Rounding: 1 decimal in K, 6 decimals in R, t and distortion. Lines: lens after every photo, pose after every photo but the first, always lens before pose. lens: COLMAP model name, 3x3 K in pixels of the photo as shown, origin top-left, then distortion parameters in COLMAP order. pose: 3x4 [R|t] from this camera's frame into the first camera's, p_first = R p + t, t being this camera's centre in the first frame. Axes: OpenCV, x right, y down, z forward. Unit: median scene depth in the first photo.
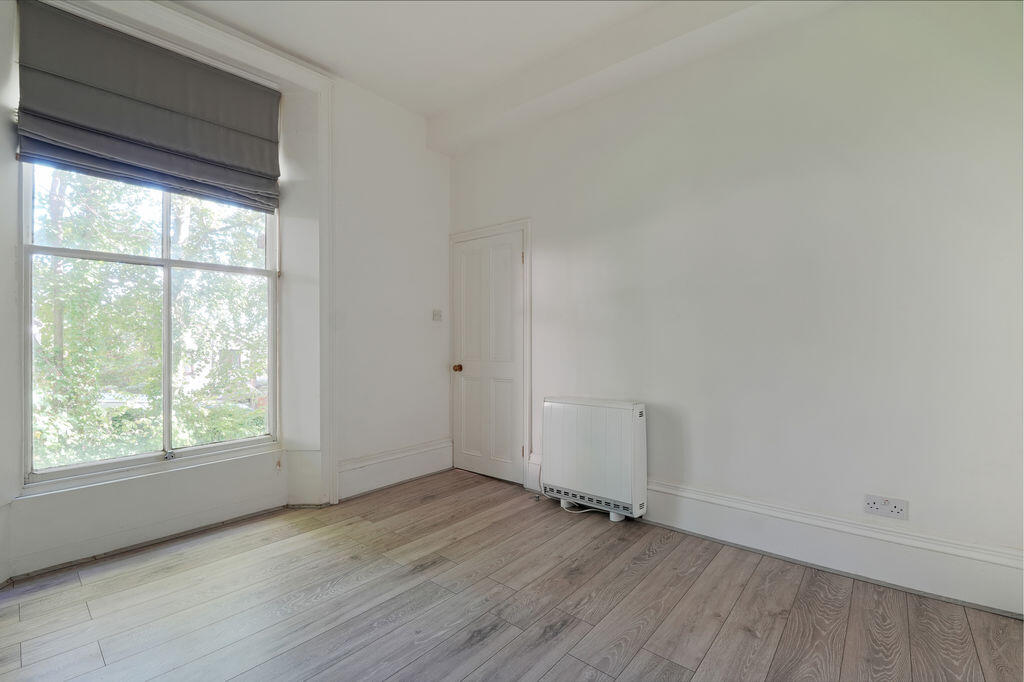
lens RADIAL K [[448.0, 0, 514.6], [0, 448.0, 341.0], [0, 0, 1]] dist [-0.000154, -0.011847]
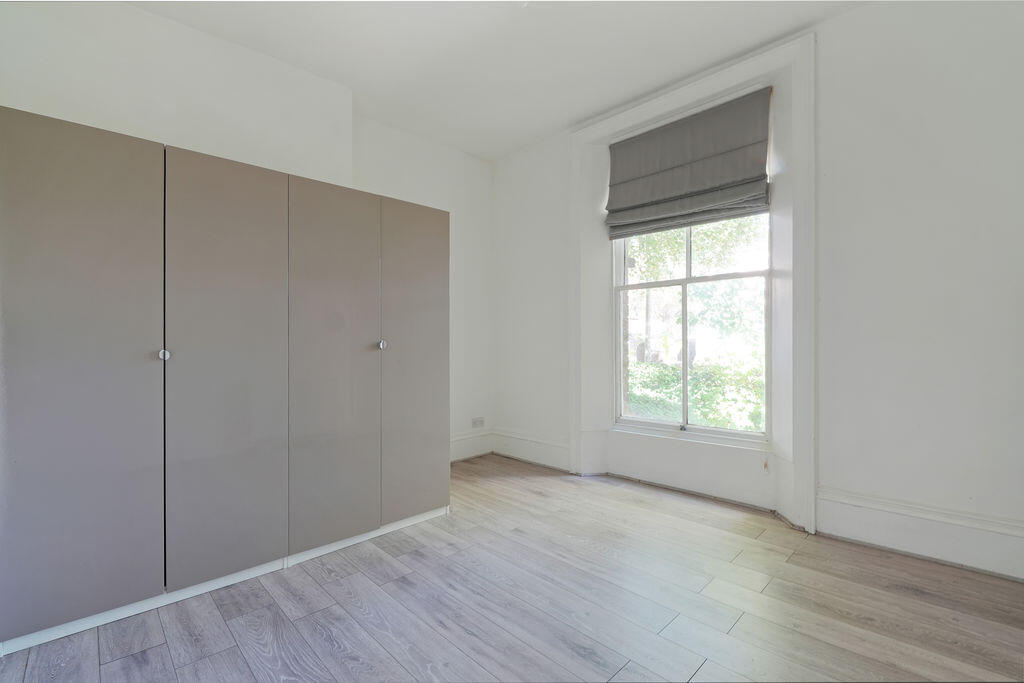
lens RADIAL K [[448.0, 0, 514.6], [0, 448.0, 341.5], [0, 0, 1]] dist [-0.000154, -0.011847]
pose [[-0.093646, -0.001177, -0.995605, 0.546918], [0.008913, 0.999958, -0.002020, -0.001105], [0.995566, -0.009063, -0.093631, 0.585780]]
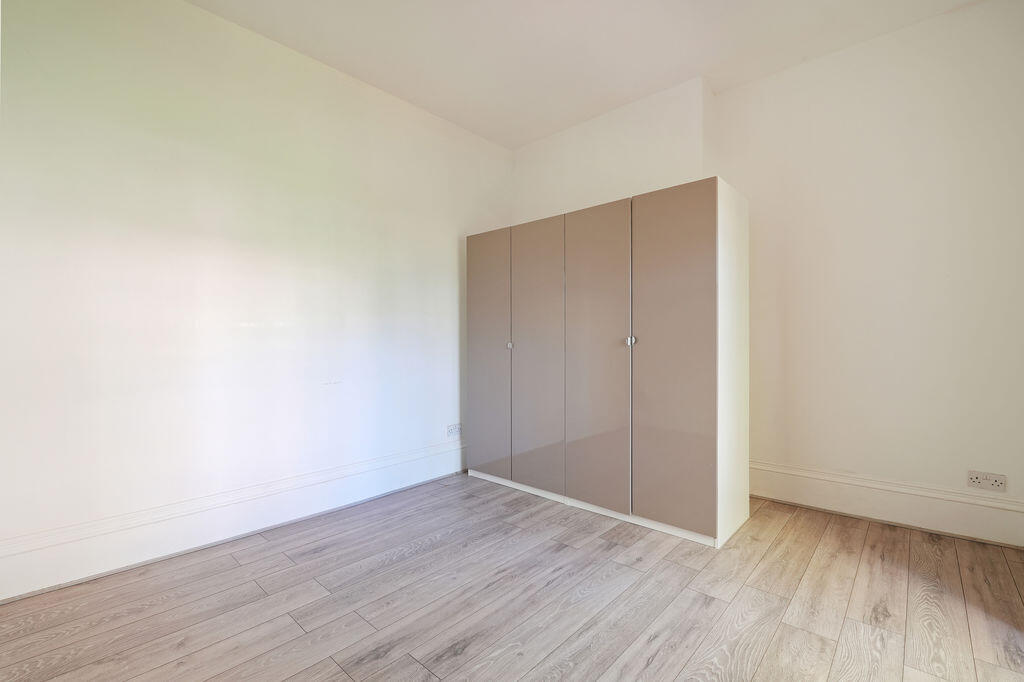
lens RADIAL K [[448.0, 0, 514.6], [0, 448.0, 341.0], [0, 0, 1]] dist [-0.000154, -0.011847]
pose [[-0.999191, 0.009394, 0.039094, -0.155159], [0.009553, 0.999947, 0.003900, -0.006410], [-0.039055, 0.004270, -0.999228, 1.216943]]
